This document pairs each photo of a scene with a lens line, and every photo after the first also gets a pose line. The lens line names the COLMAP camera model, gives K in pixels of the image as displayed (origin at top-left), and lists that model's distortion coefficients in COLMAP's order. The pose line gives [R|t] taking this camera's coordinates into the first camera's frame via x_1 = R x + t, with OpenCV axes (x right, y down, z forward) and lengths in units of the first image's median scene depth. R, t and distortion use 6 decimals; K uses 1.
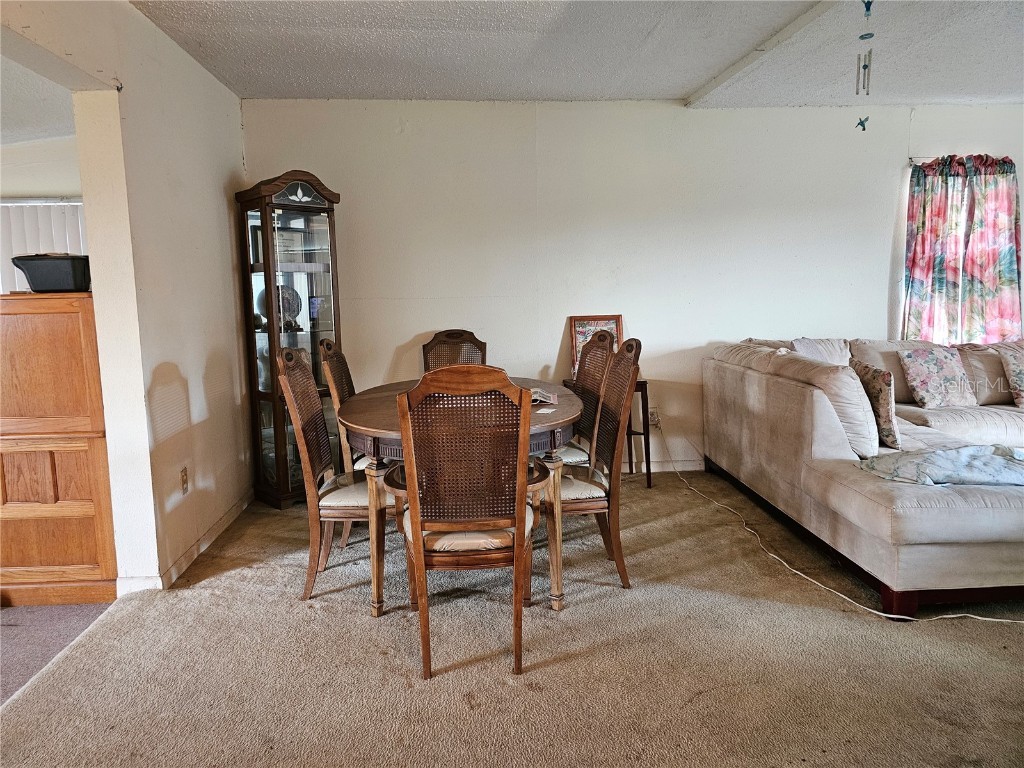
lens RADIAL K [[700.3, 0, 492.3], [0, 700.3, 370.5], [0, 0, 1]] dist [0.040681, -0.040044]
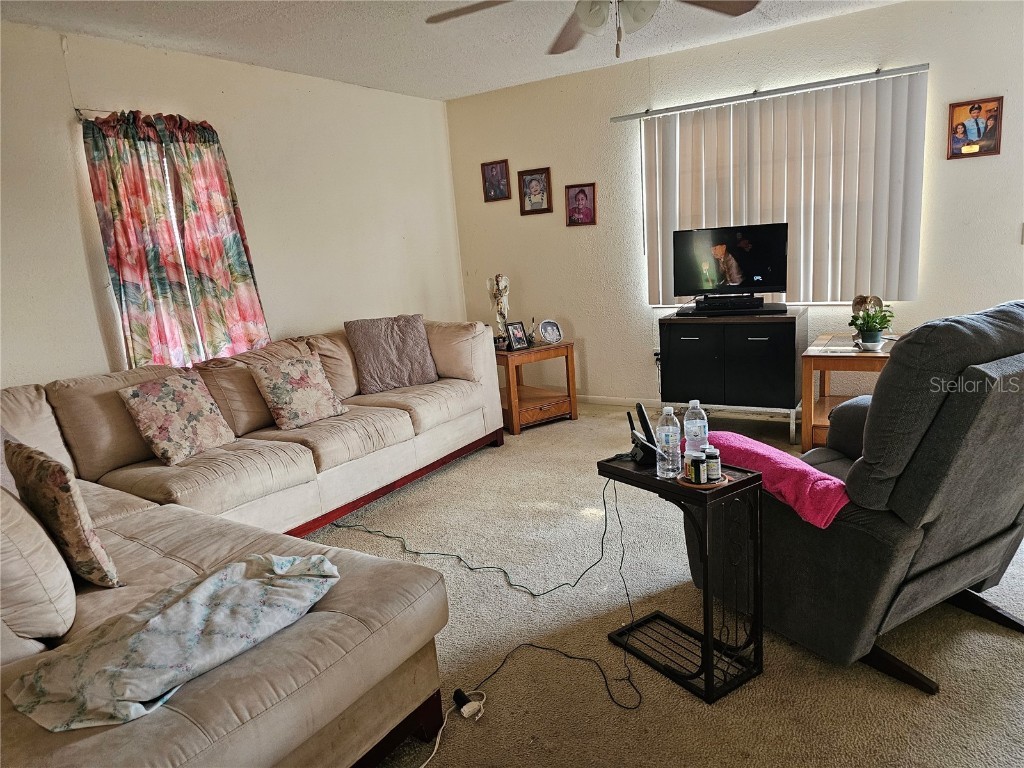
lens RADIAL K [[700.3, 0, 513.3], [0, 700.3, 387.6], [0, 0, 1]] dist [0.040681, -0.040044]
pose [[0.573766, -0.197714, 0.794797, 0.232791], [0.169304, 0.978097, 0.121091, -0.045299], [-0.801329, 0.065084, 0.594672, 0.264345]]
